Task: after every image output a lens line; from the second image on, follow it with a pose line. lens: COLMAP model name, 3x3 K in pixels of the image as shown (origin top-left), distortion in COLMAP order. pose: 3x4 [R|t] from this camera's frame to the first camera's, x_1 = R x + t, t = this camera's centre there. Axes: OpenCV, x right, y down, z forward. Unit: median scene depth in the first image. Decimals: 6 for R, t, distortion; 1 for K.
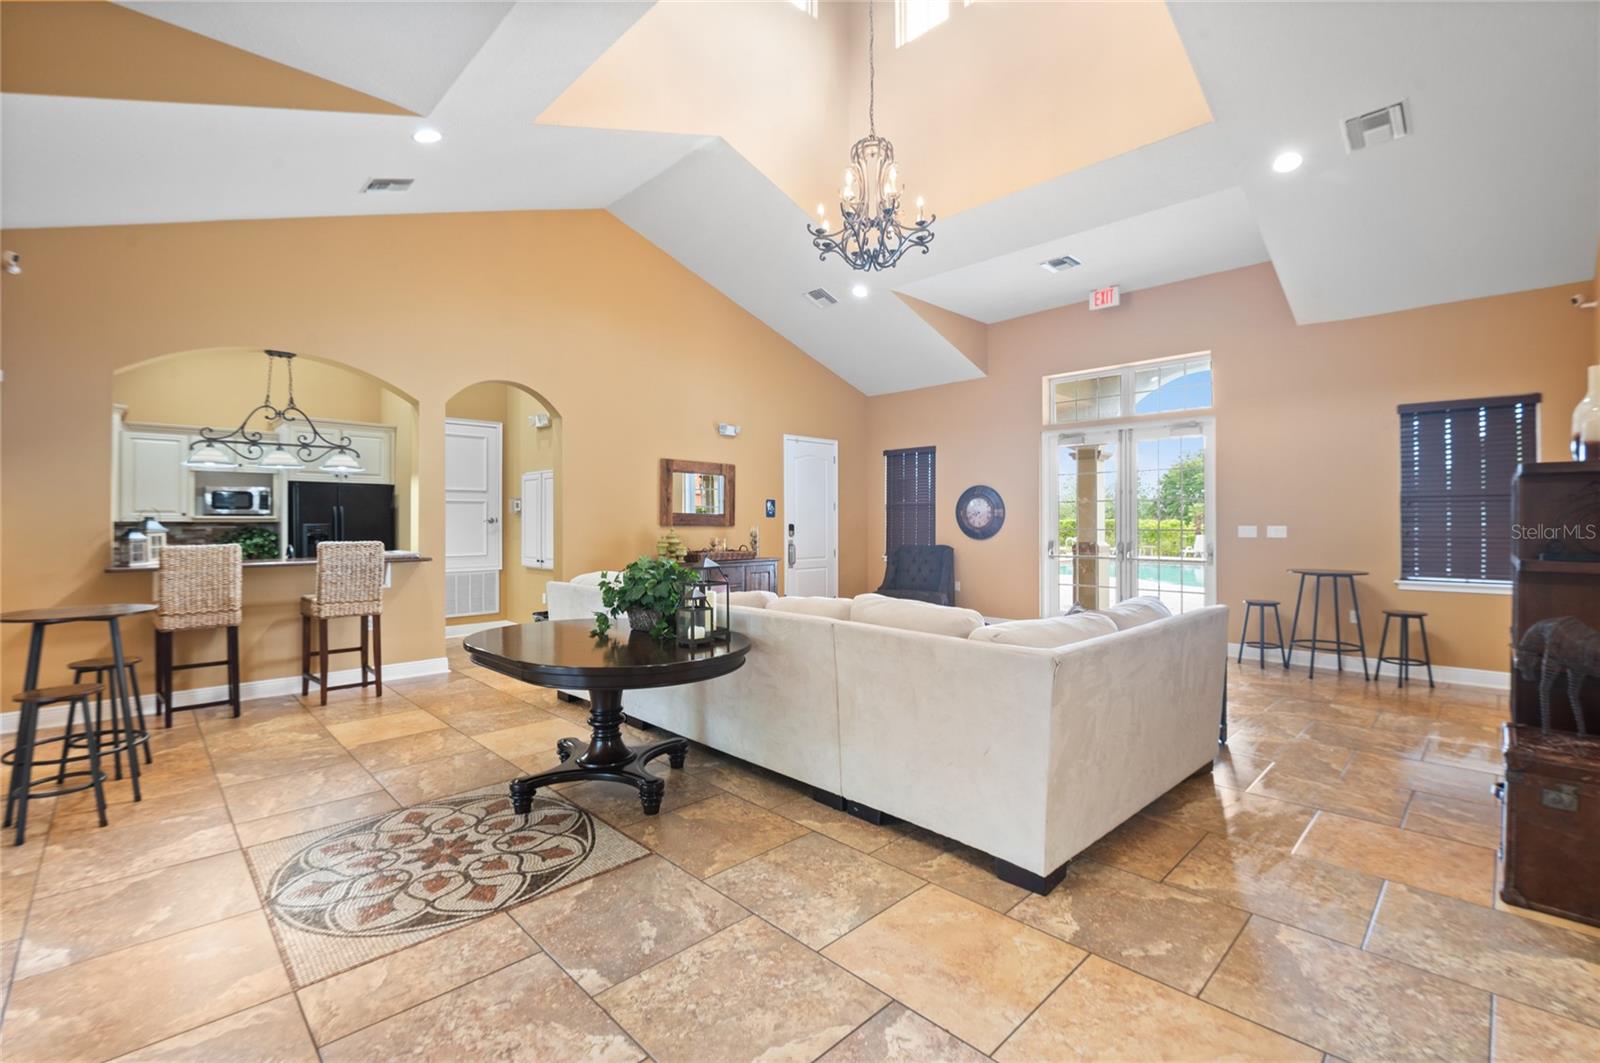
lens RADIAL K [[696.3, 0, 799.0], [0, 696.3, 526.4], [0, 0, 1]] dist [-0.004218, -0.006287]
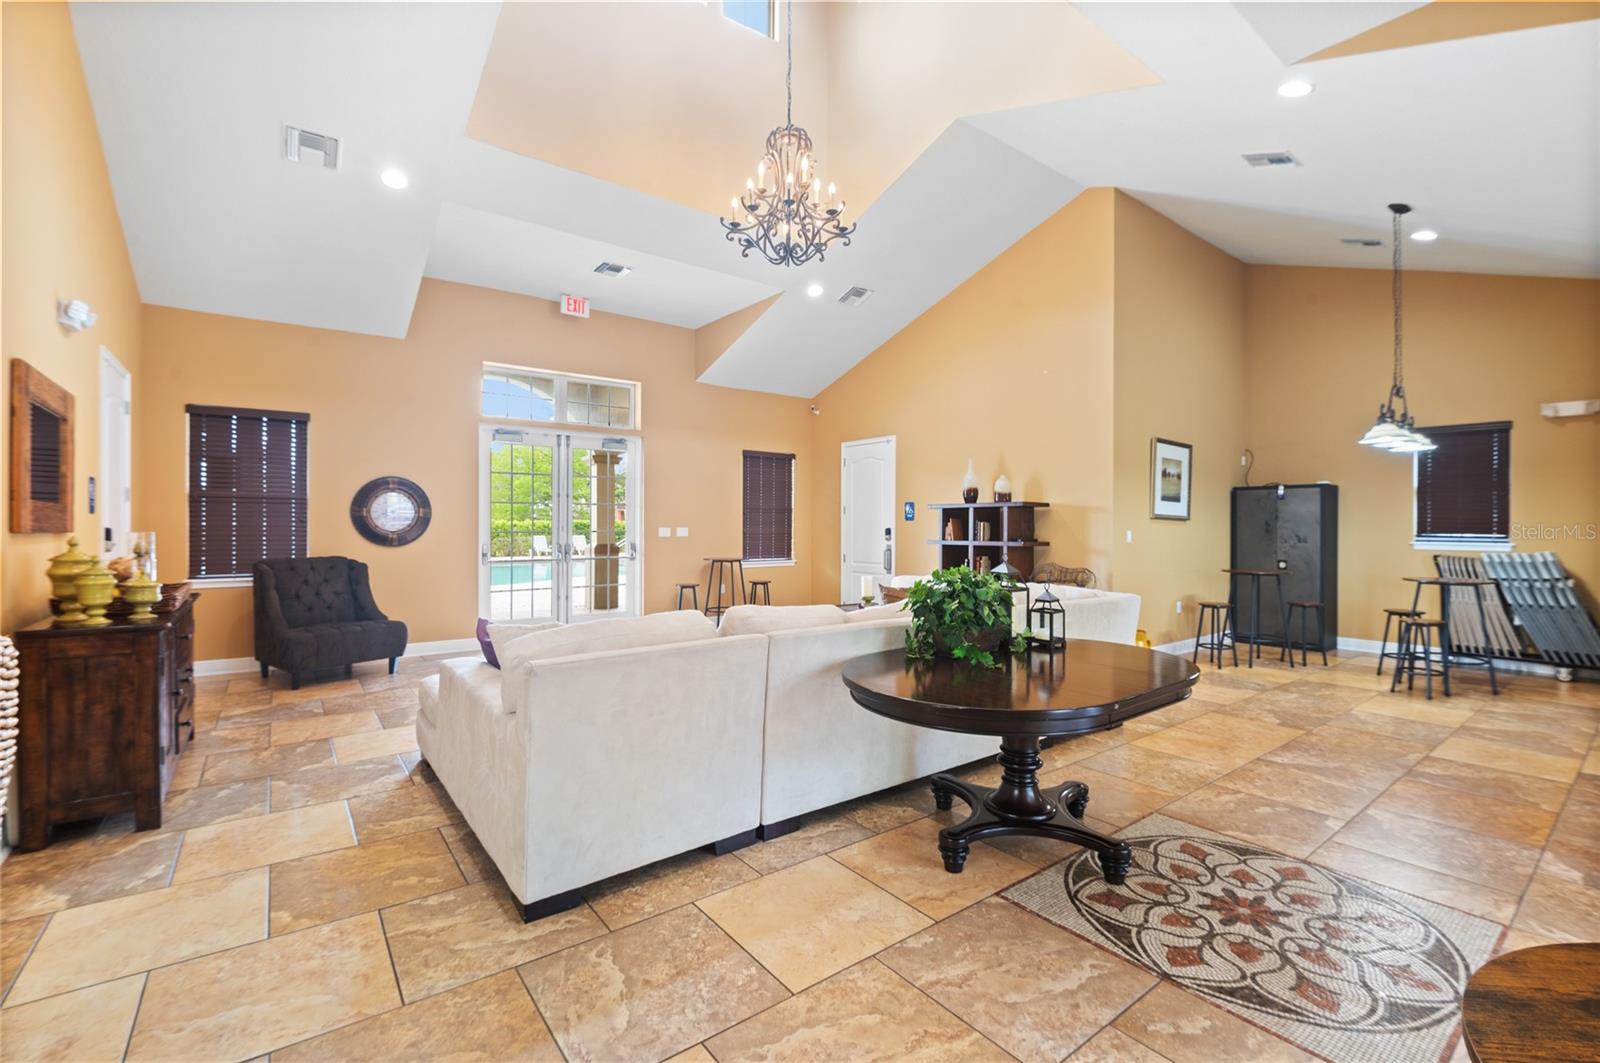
lens RADIAL K [[696.3, 0, 799.1], [0, 696.3, 529.3], [0, 0, 1]] dist [-0.004218, -0.006287]
pose [[0.121313, -0.005487, 0.992599, -1.361898], [0.002932, 0.999982, 0.005169, -0.009447], [-0.992610, 0.002283, 0.121326, 1.380145]]
